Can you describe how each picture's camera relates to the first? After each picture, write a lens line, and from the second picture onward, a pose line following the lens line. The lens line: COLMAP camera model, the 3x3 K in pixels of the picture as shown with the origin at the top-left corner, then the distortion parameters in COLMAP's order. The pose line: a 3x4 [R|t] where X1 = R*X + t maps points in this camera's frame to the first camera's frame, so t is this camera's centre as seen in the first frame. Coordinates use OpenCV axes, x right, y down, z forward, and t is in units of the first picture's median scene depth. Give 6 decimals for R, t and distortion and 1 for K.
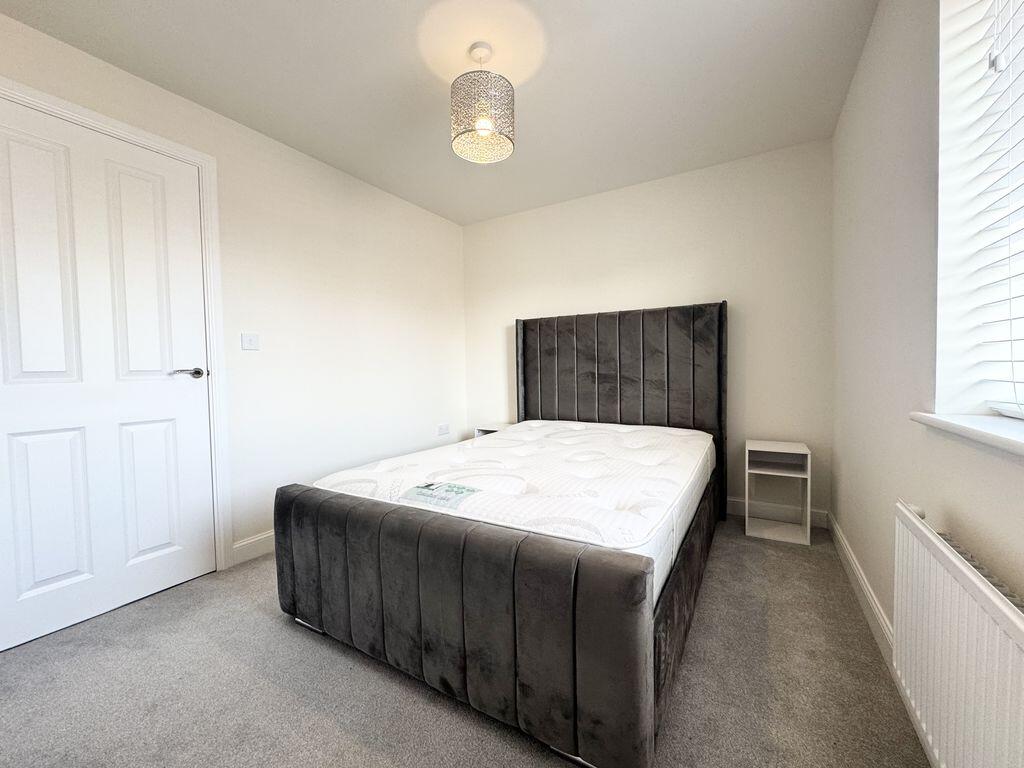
lens RADIAL K [[410.5, 0, 513.0], [0, 410.5, 381.4], [0, 0, 1]] dist [0.001069, 0.000271]
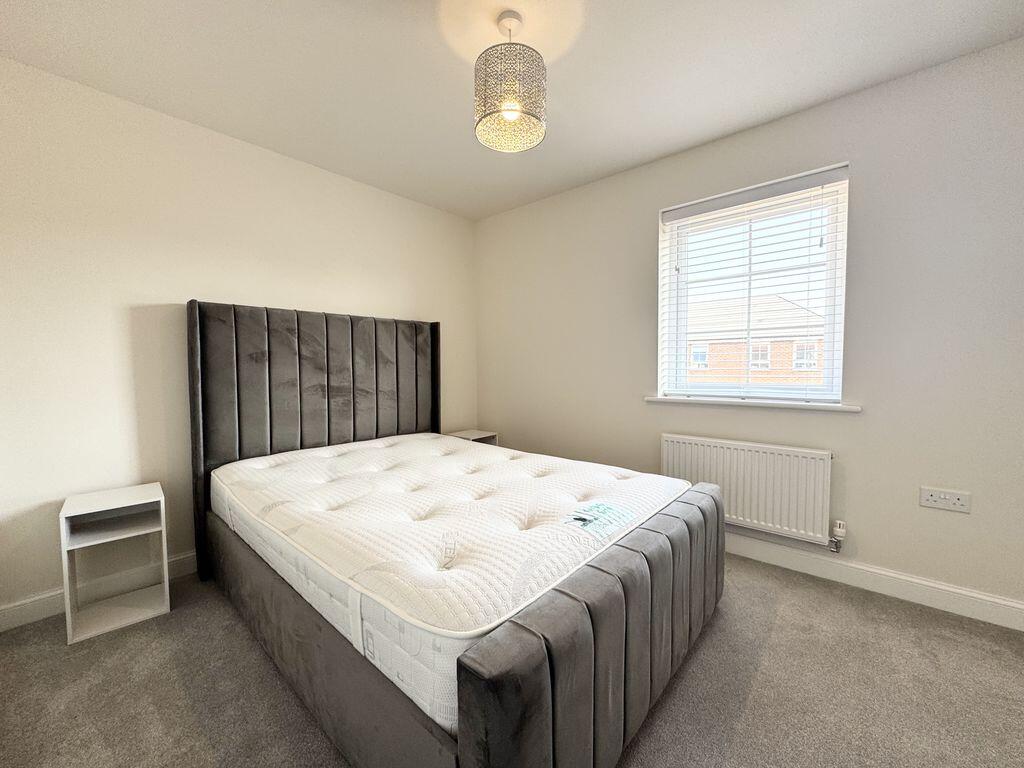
lens RADIAL K [[410.5, 0, 513.0], [0, 410.5, 381.4], [0, 0, 1]] dist [0.001069, 0.000271]
pose [[0.206397, -0.025259, 0.978142, -0.550658], [0.031673, 0.999315, 0.019122, -0.033533], [-0.977956, 0.027034, 0.207055, 0.478468]]
